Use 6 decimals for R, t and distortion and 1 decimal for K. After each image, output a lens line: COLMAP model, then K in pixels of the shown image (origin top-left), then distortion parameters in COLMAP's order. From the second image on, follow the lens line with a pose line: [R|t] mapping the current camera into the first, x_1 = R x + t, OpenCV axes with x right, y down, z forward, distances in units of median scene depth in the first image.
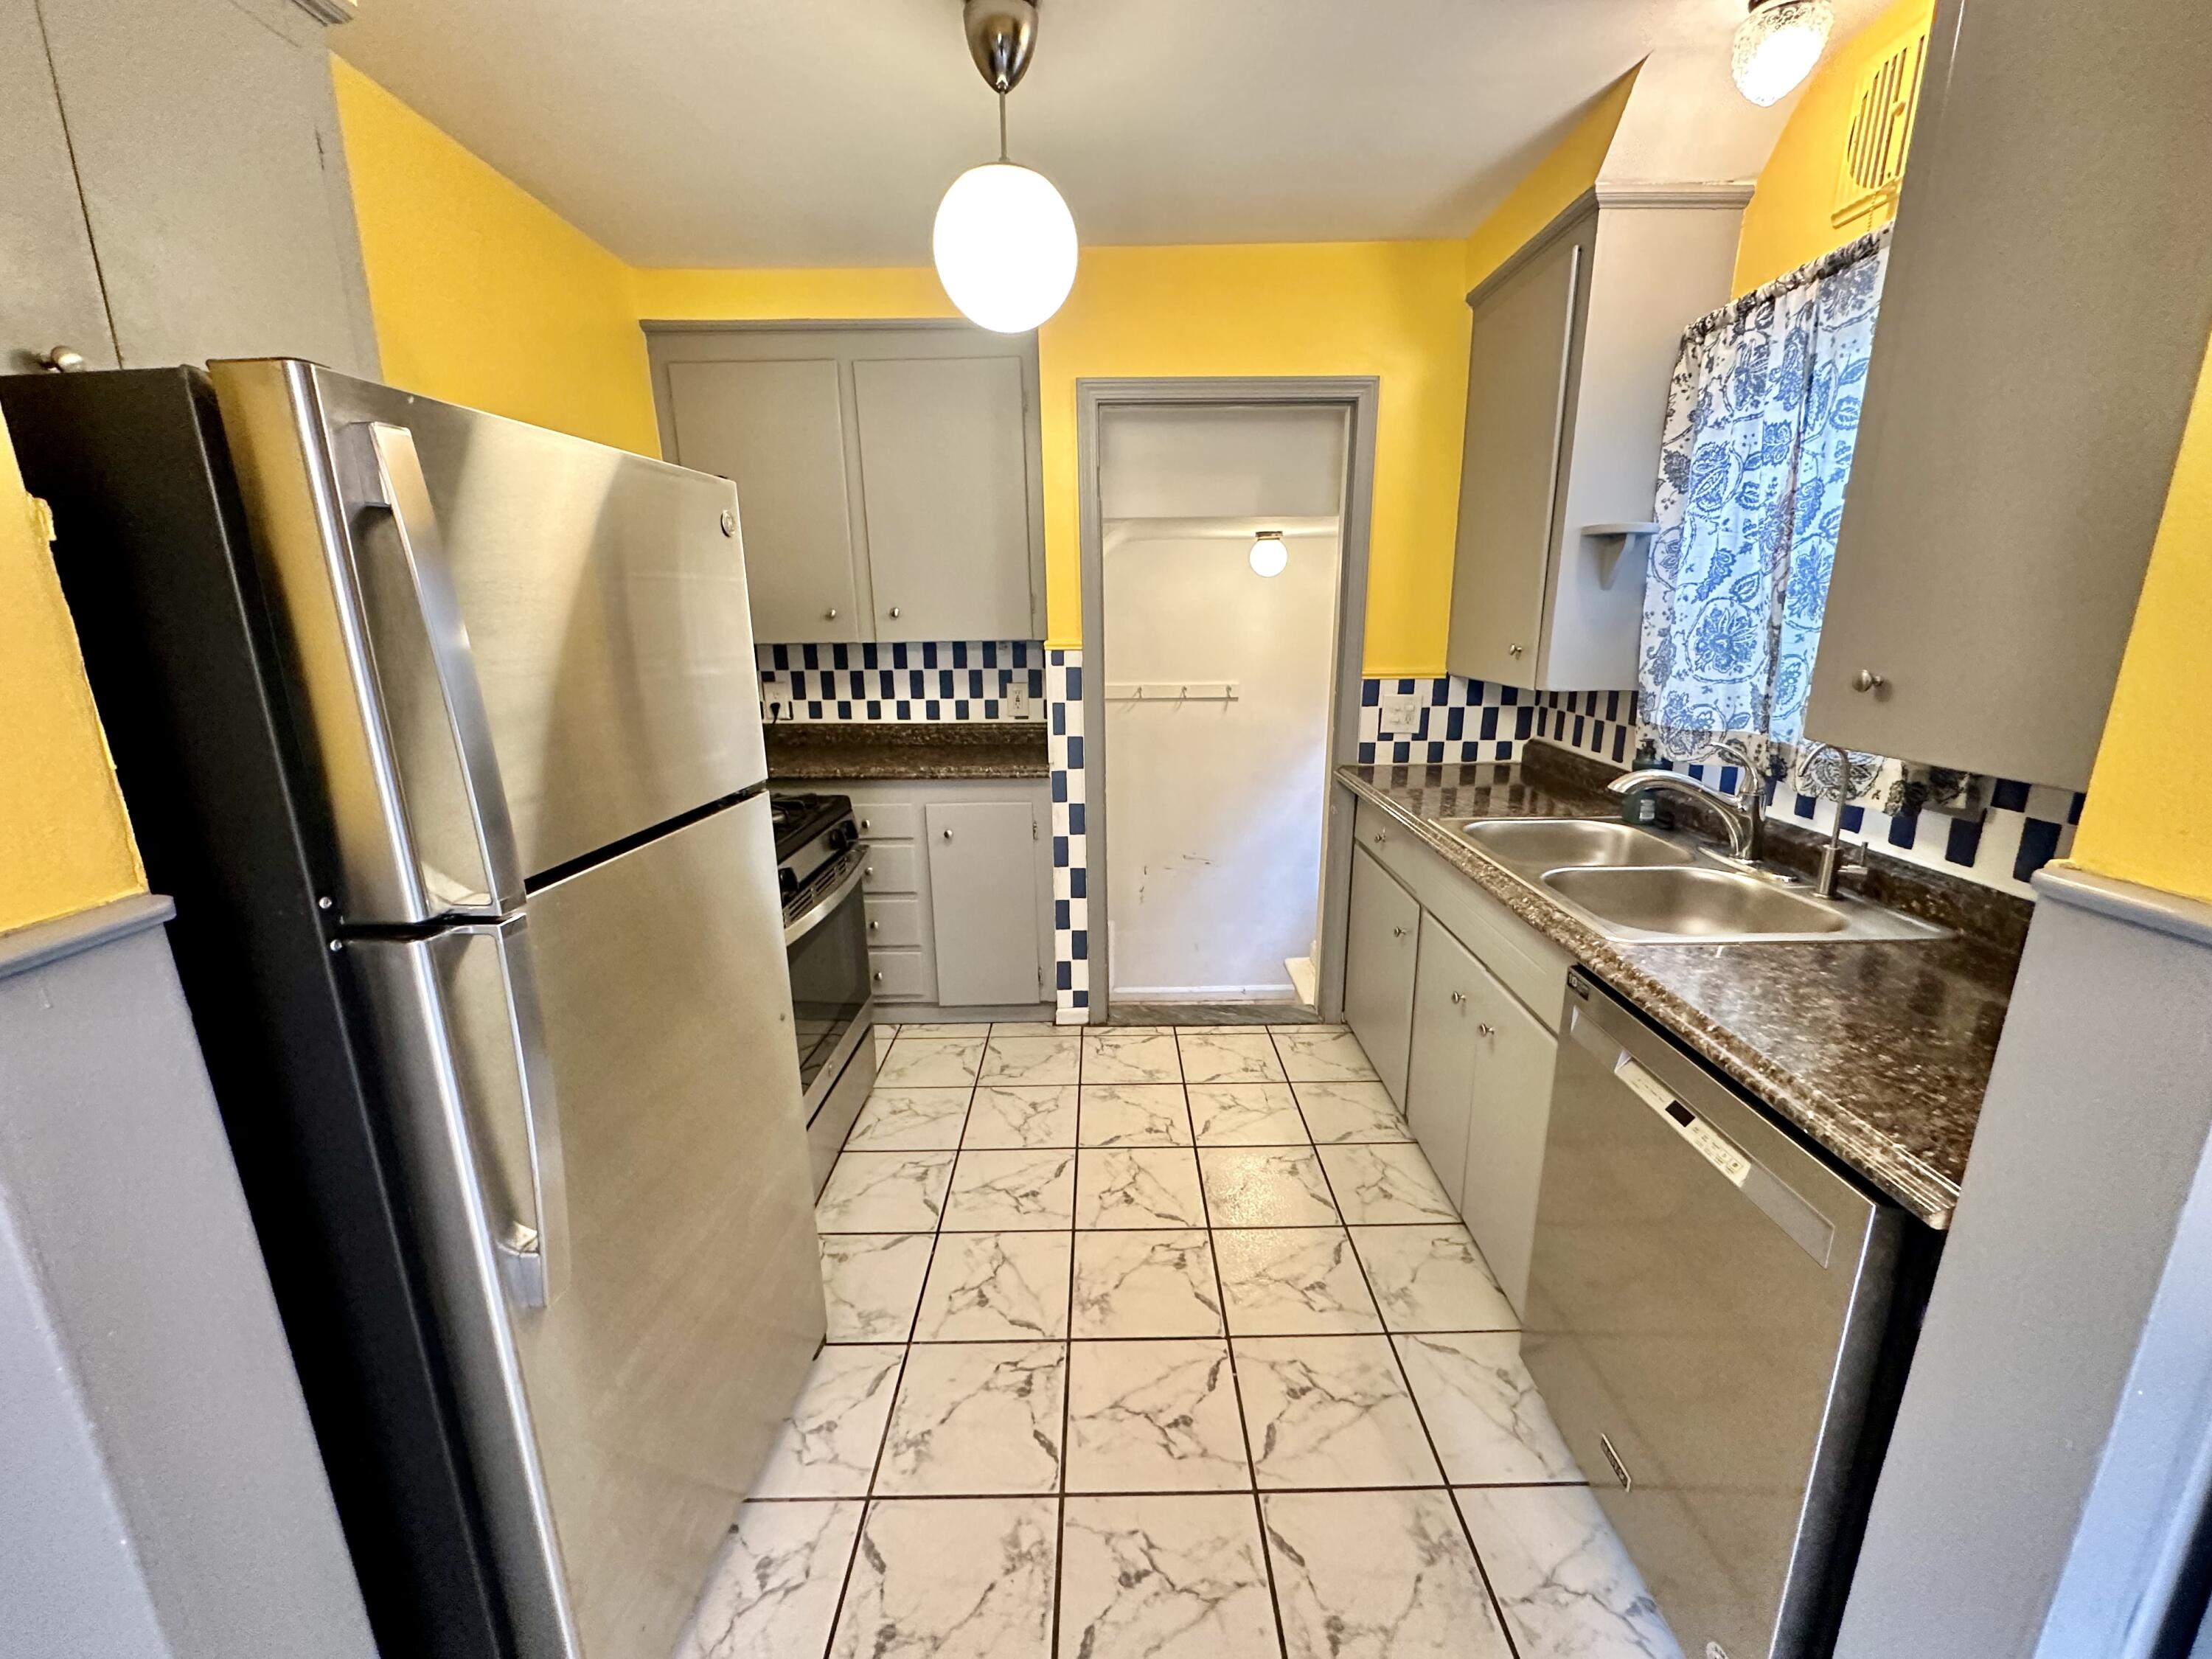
lens RADIAL K [[886.3, 0, 1108.4], [0, 886.3, 830.6], [0, 0, 1]] dist [0.000504, -0.000043]
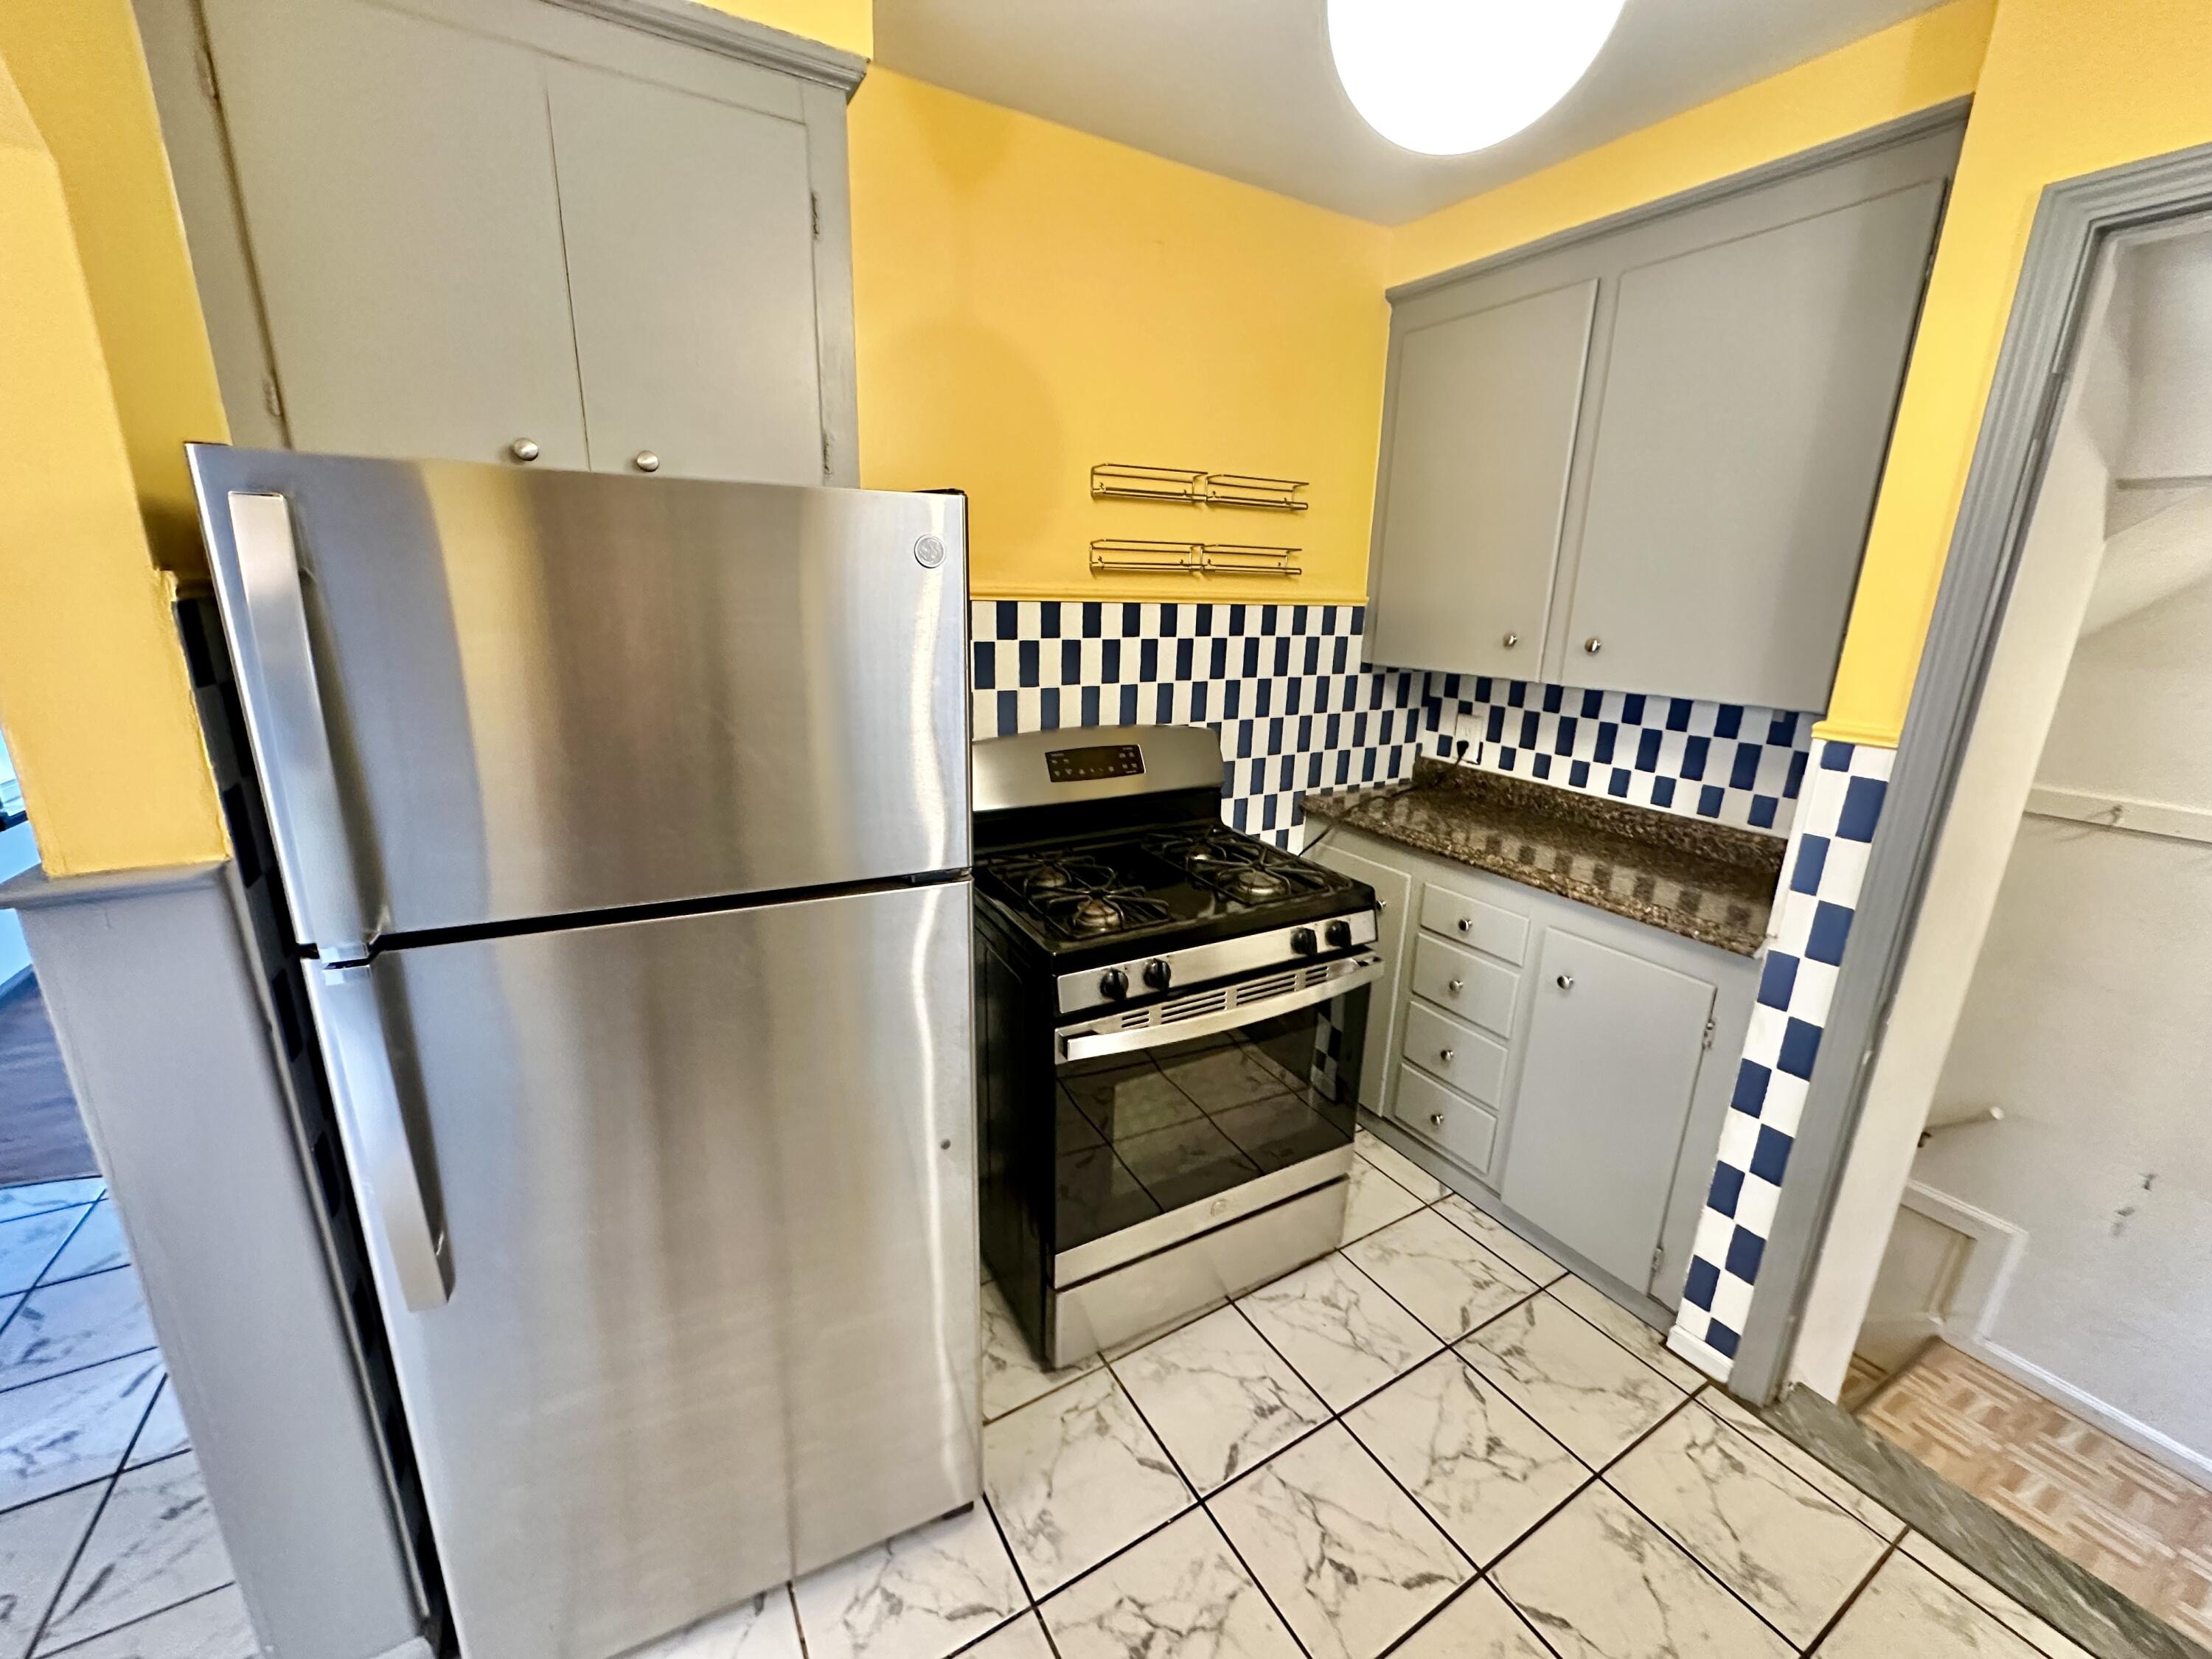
lens RADIAL K [[886.3, 0, 1105.4], [0, 886.3, 831.6], [0, 0, 1]] dist [0.000504, -0.000043]
pose [[0.504264, 0.254721, -0.825127, 0.163014], [-0.240036, 0.959197, 0.149414, -0.118525], [0.829518, 0.122716, 0.544830, 0.330263]]
